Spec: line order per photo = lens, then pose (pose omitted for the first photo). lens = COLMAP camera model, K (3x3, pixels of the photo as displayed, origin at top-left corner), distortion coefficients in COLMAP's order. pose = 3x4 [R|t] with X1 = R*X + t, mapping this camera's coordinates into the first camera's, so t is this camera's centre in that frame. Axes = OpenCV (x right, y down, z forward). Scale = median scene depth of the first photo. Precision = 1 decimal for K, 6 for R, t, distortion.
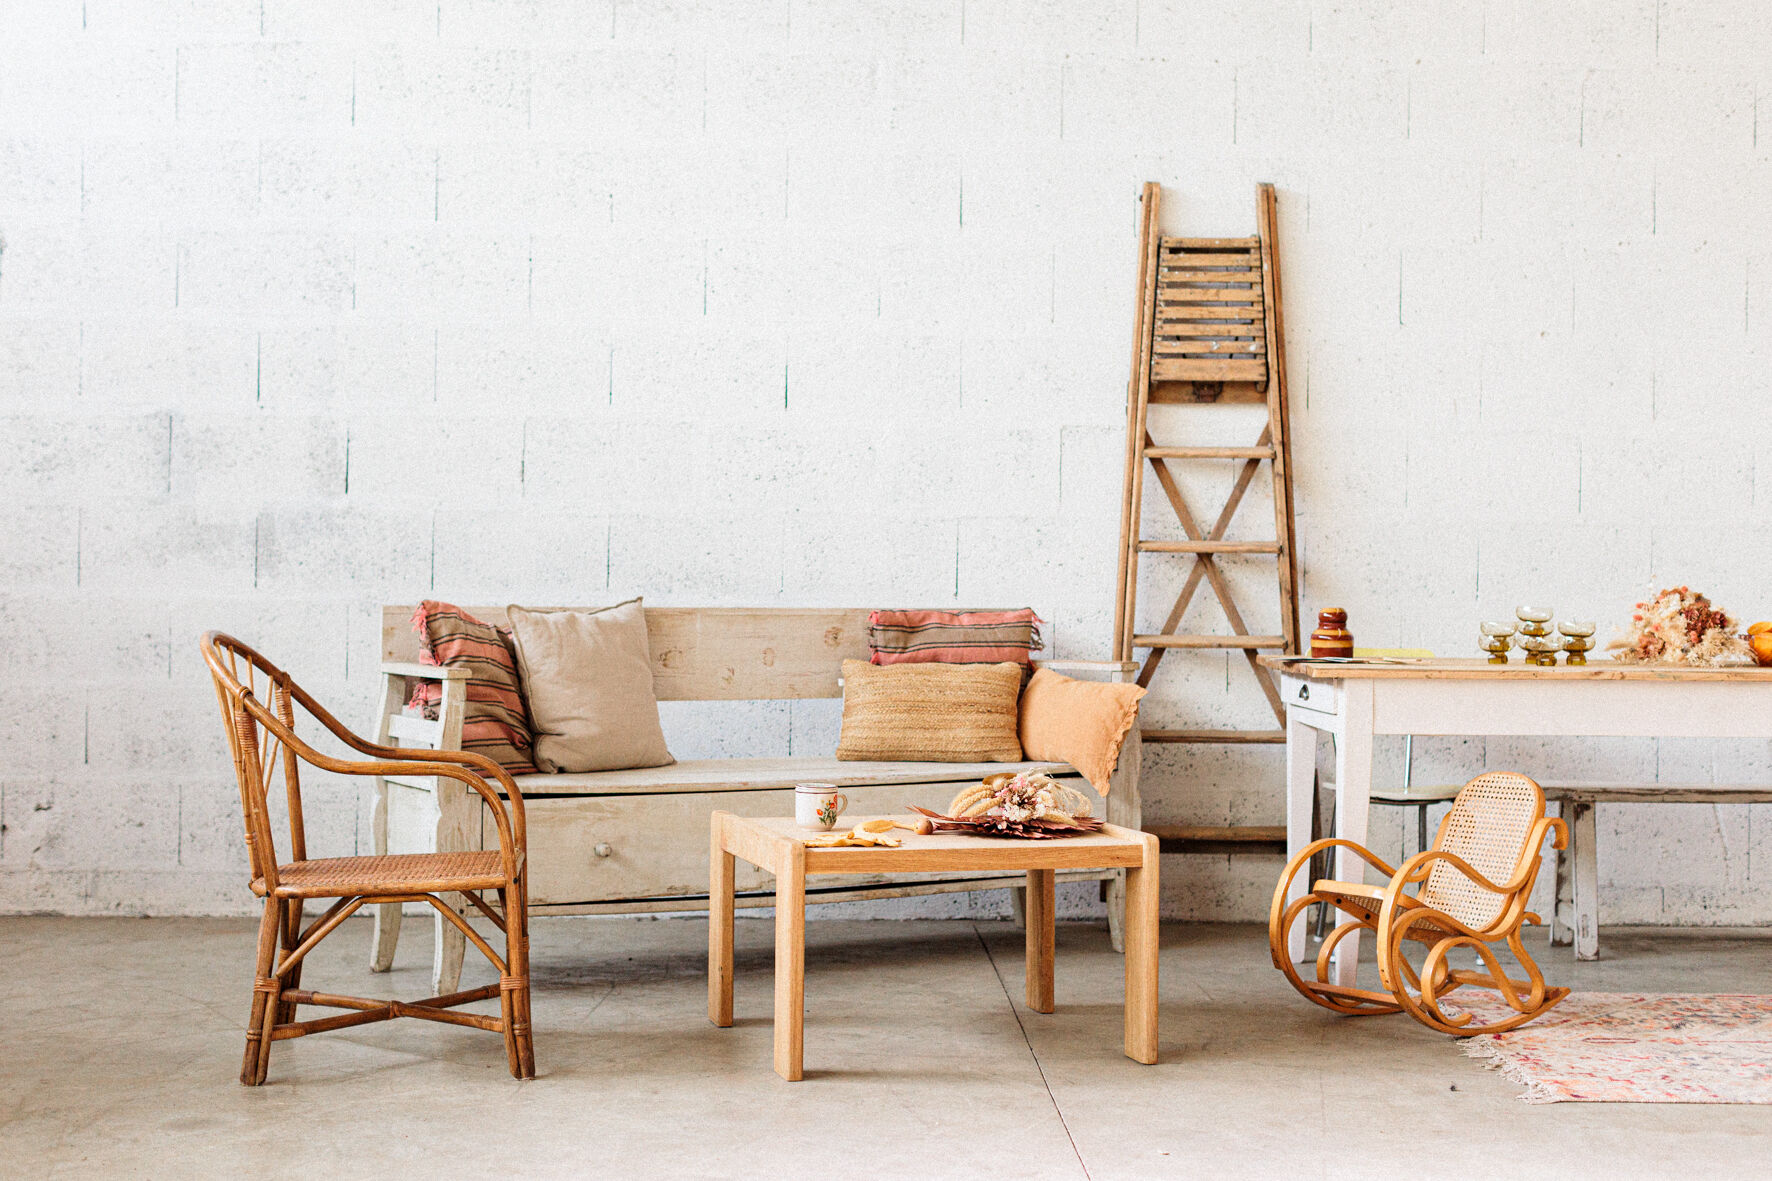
lens RADIAL K [[2561.0, 0, 886.0], [0, 2561.0, 590.5], [0, 0, 1]] dist [0.020240, 0.004198]
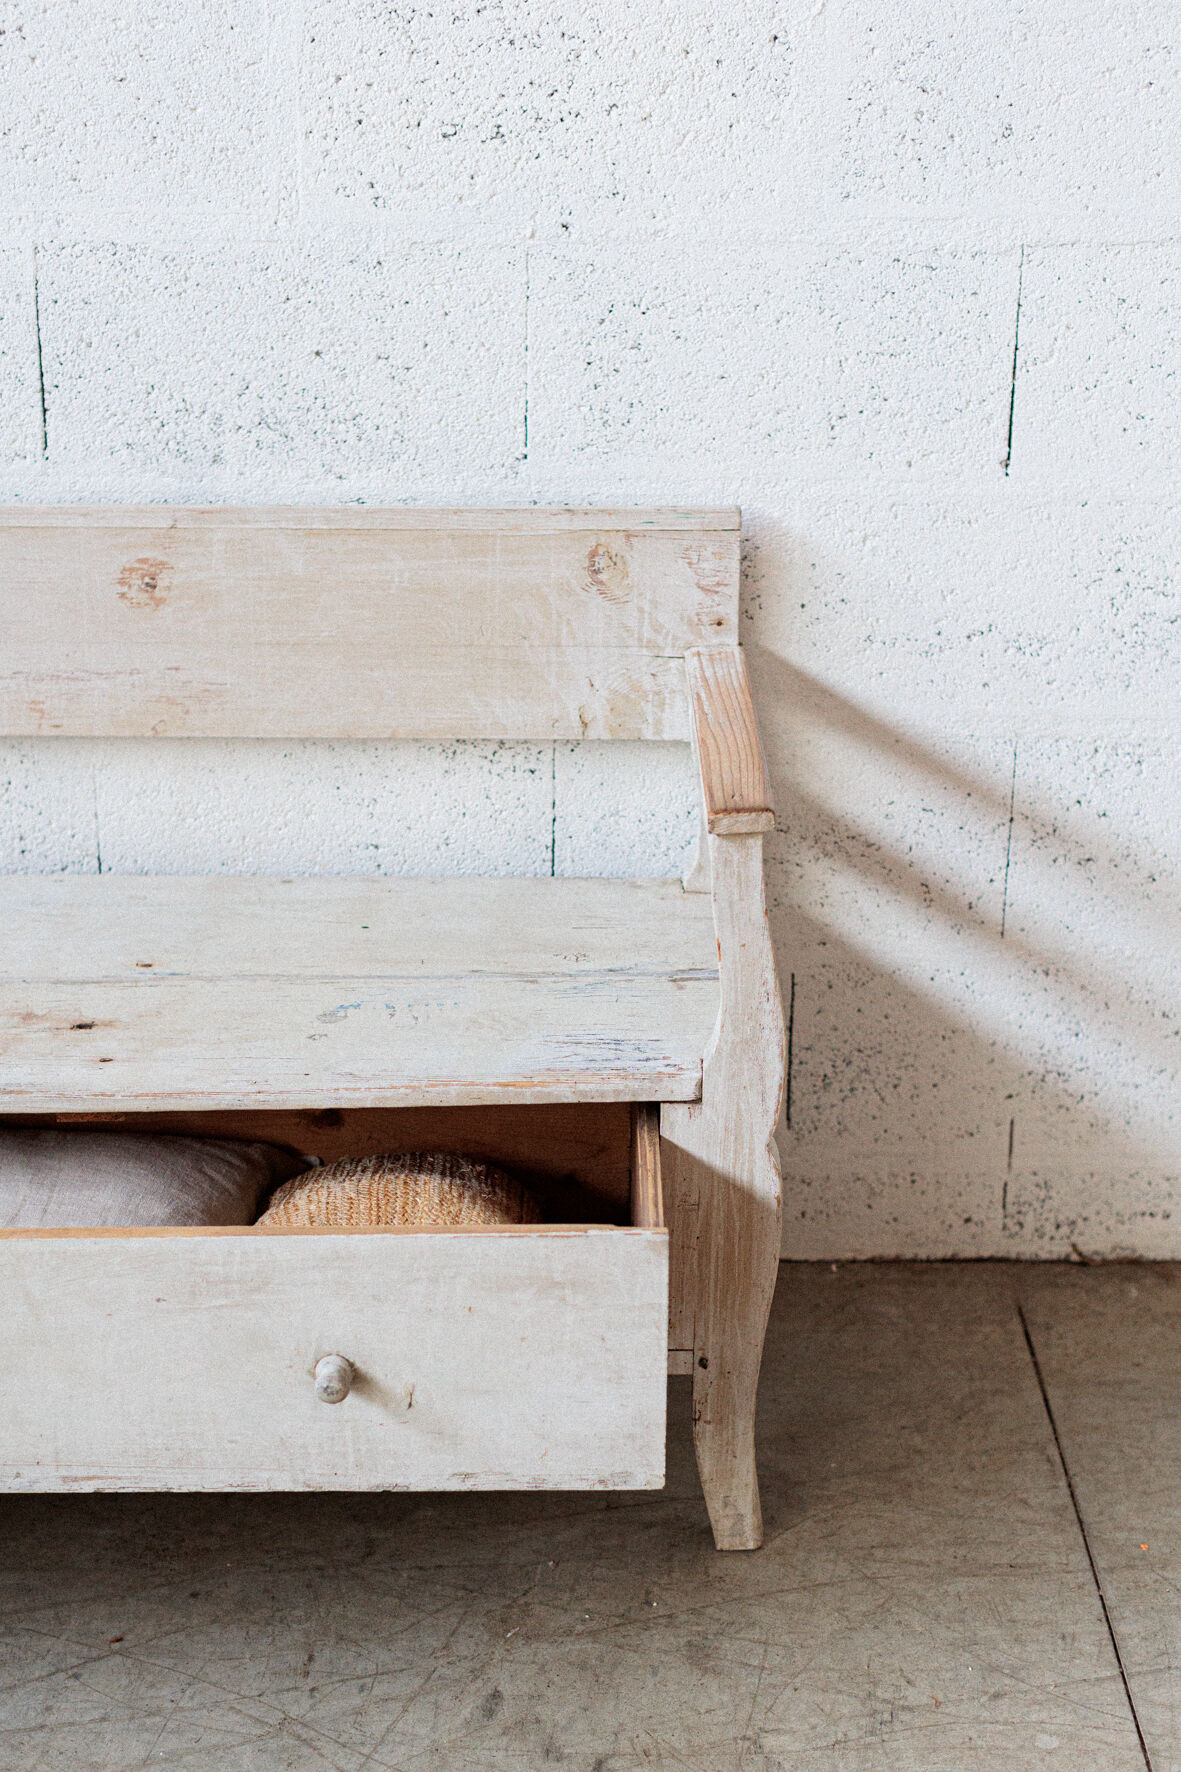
lens RADIAL K [[2866.1, 0, 589.2], [0, 2866.1, 989.6], [0, 0, 1]] dist [0.023390, -0.029245]
pose [[0.999353, 0.005124, -0.035591, -0.016832], [0.009088, 0.921669, 0.387870, -0.089007], [0.034791, -0.387943, 0.921027, 0.604831]]
